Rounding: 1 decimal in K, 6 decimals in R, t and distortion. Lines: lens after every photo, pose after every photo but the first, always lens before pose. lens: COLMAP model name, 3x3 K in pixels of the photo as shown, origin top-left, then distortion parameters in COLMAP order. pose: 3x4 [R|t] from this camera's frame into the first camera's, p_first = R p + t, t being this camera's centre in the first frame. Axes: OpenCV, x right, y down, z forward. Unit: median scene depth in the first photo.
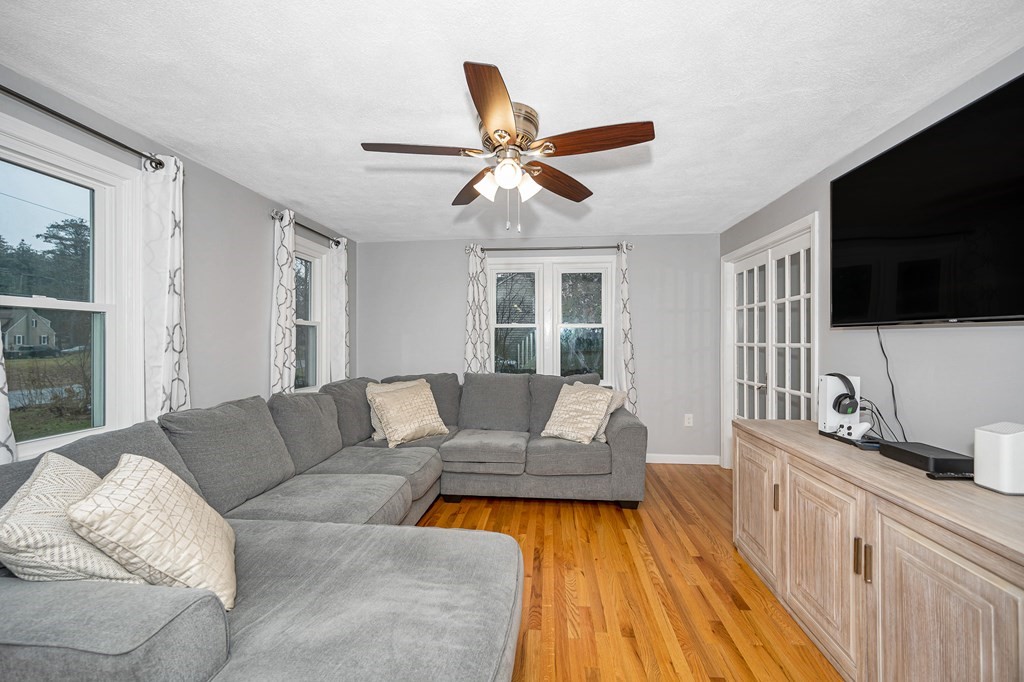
lens RADIAL K [[412.3, 0, 514.7], [0, 412.3, 340.4], [0, 0, 1]] dist [0.000268, 0.000117]
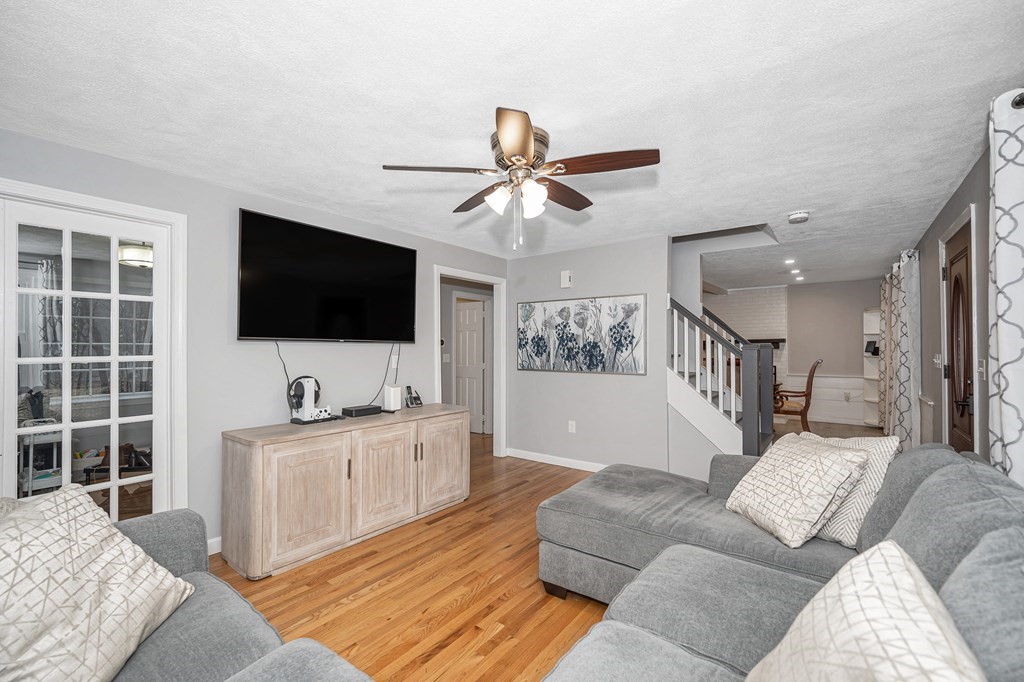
lens RADIAL K [[441.5, 0, 512.0], [0, 441.5, 341.0], [0, 0, 1]] dist [0.001514, 0.000193]
pose [[-0.853761, 0.011030, 0.520549, -0.374567], [0.002801, 0.999858, -0.016593, -0.005215], [-0.520658, -0.012708, -0.853671, 1.300336]]
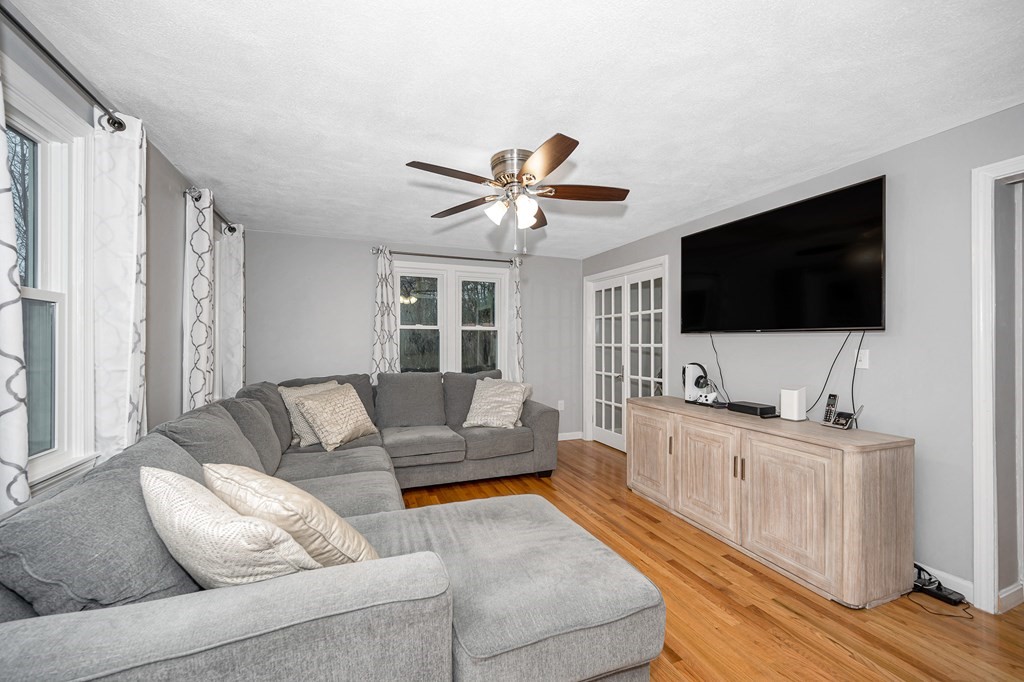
lens RADIAL K [[410.1, 0, 507.1], [0, 410.1, 341.5], [0, 0, 1]] dist [0.001474, 0.000403]
pose [[0.895805, 0.003449, 0.444433, -0.381766], [-0.003212, 0.999994, -0.001287, 0.002044], [-0.444435, -0.000274, 0.895811, -0.053958]]
